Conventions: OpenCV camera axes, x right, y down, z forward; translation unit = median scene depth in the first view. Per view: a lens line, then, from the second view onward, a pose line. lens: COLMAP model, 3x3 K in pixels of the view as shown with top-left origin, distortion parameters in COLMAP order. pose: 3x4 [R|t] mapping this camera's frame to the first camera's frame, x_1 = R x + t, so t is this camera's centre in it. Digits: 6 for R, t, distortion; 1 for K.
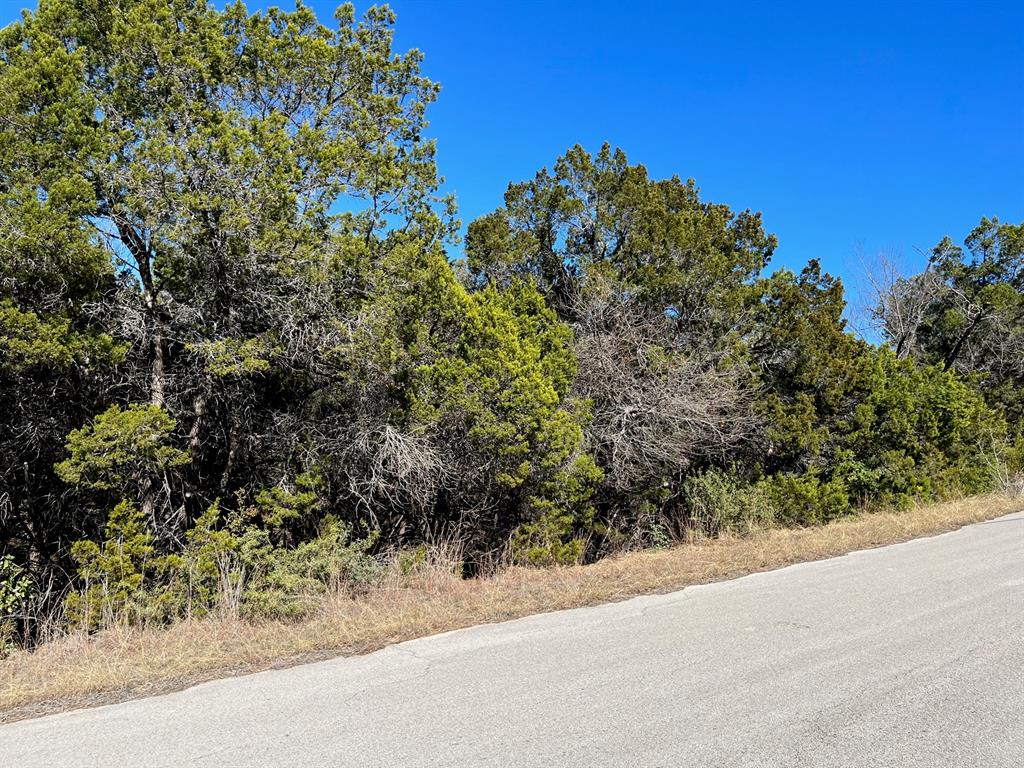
lens RADIAL K [[768.9, 0, 508.3], [0, 768.9, 382.6], [0, 0, 1]] dist [0.053611, -0.069561]
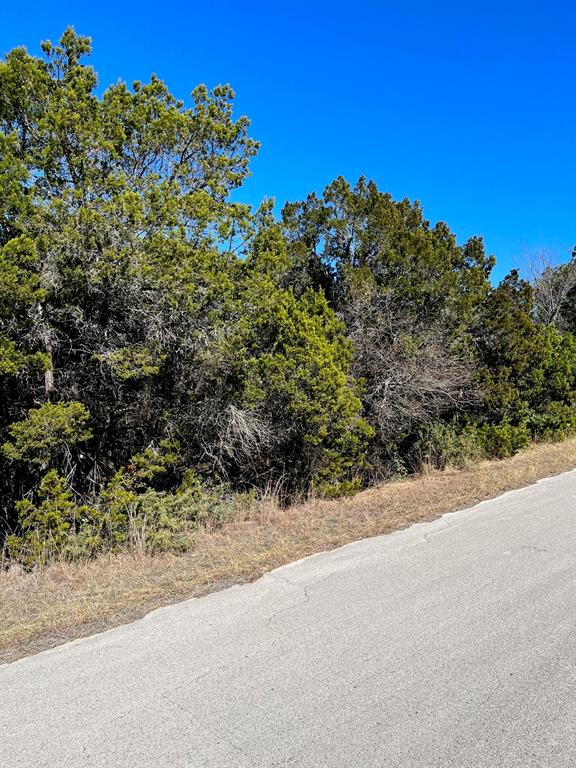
lens RADIAL K [[576.6, 0, 285.0], [0, 576.6, 386.9], [0, 0, 1]] dist [0.053611, -0.069561]
pose [[0.996536, -0.010724, 0.082463, -0.140791], [0.002291, 0.994814, 0.101682, -0.078552], [-0.083126, -0.101141, 0.991393, -0.021842]]
